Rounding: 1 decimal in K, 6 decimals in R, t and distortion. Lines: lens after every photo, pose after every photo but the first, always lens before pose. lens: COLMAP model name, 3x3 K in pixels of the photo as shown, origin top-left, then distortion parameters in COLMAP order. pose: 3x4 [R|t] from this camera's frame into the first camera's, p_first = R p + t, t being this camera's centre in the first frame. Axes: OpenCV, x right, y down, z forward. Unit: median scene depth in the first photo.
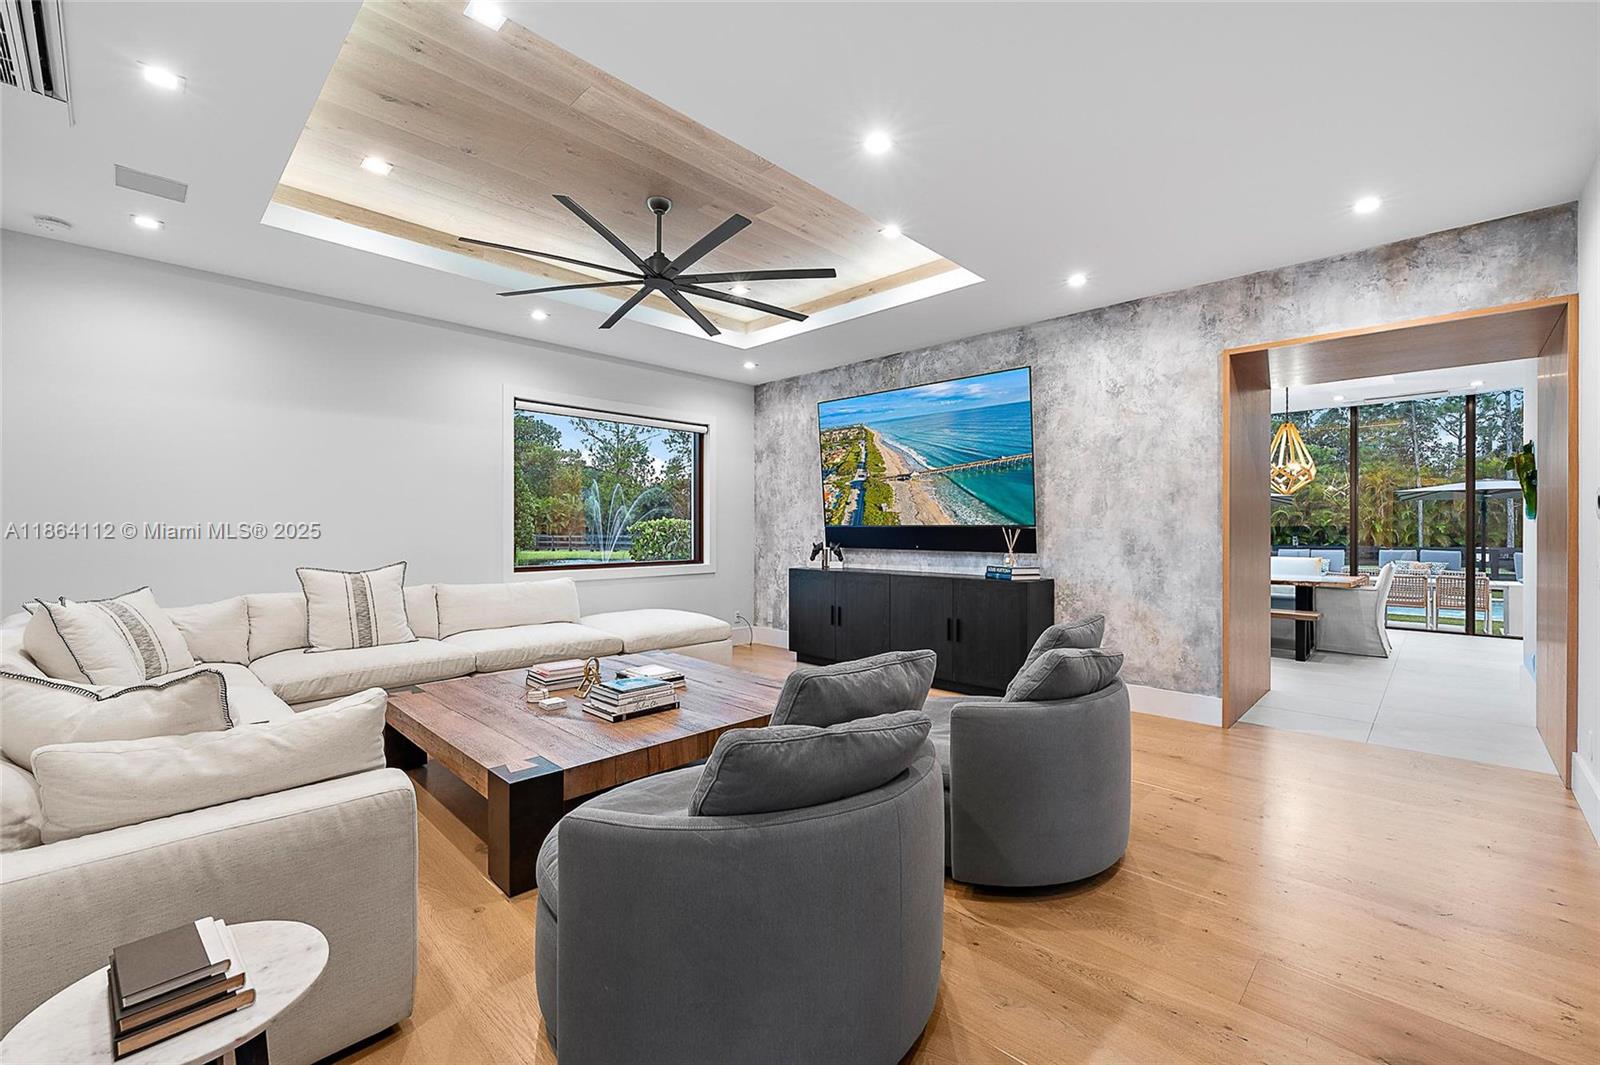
lens RADIAL K [[664.7, 0, 802.4], [0, 664.7, 533.4], [0, 0, 1]] dist [-0.000231, -0.000108]
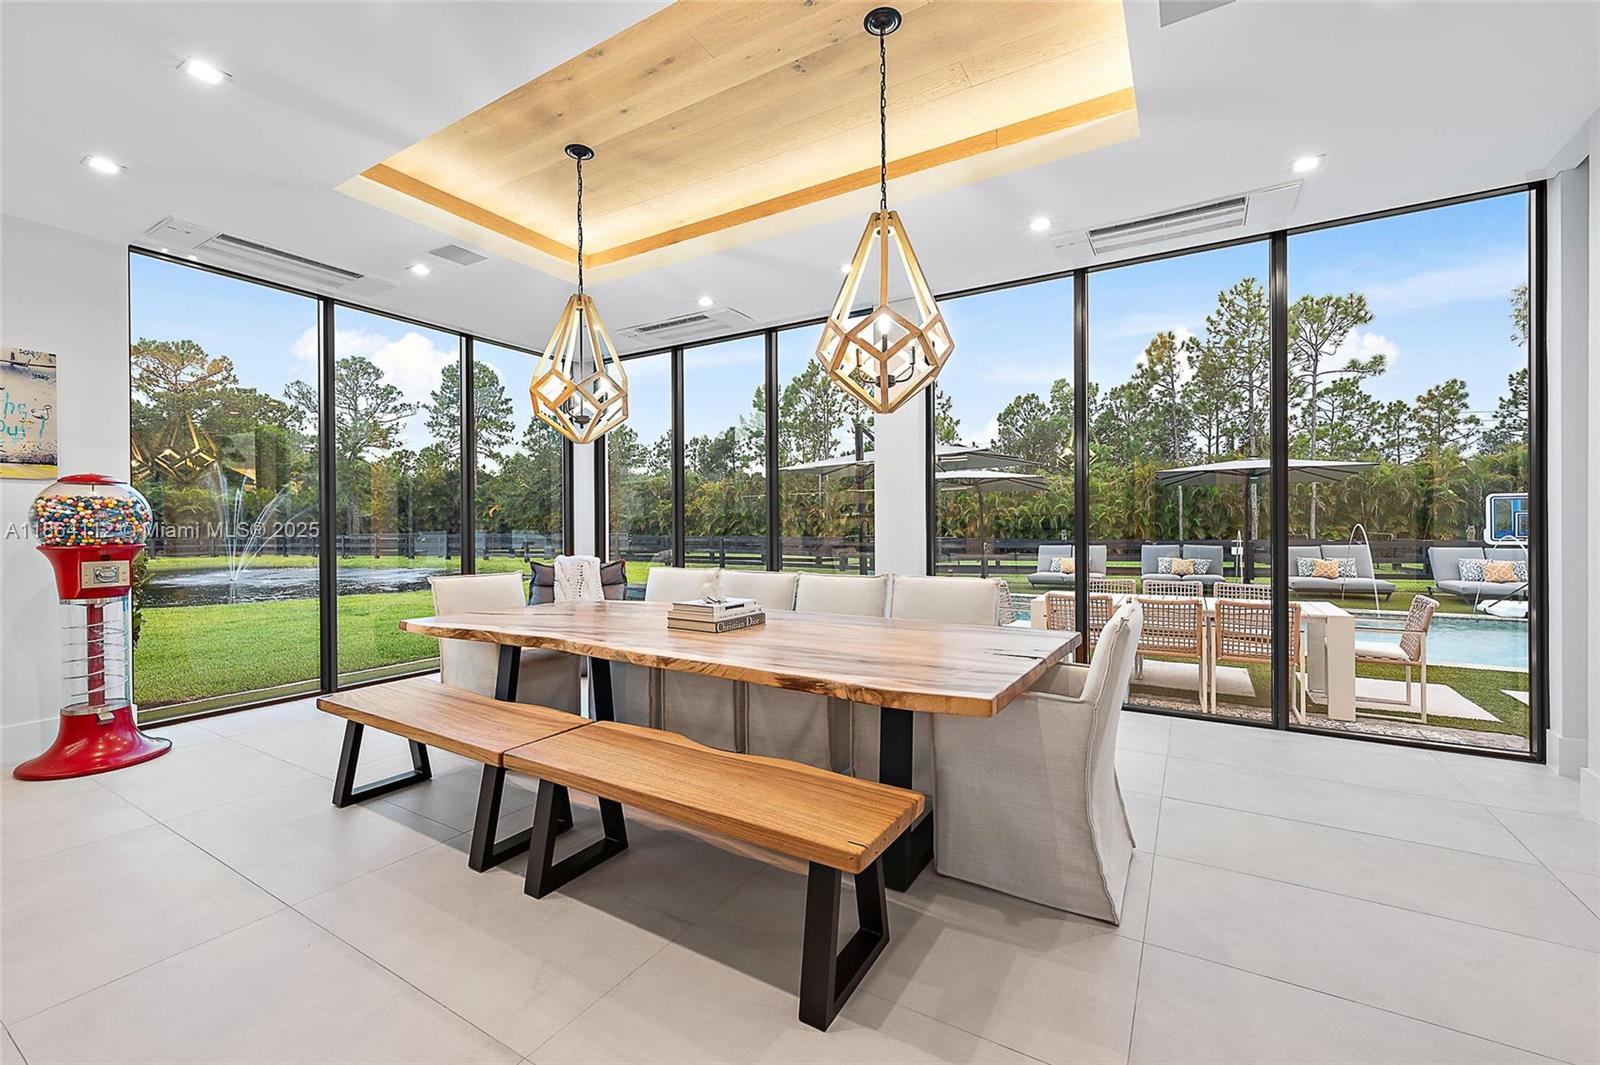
lens RADIAL K [[664.7, 0, 795.2], [0, 664.7, 528.0], [0, 0, 1]] dist [-0.000231, -0.000108]
pose [[0.974628, -0.007408, 0.223708, 0.126351], [0.007962, 0.999967, -0.001578, -0.000333], [-0.223689, 0.003319, 0.974655, 0.139428]]
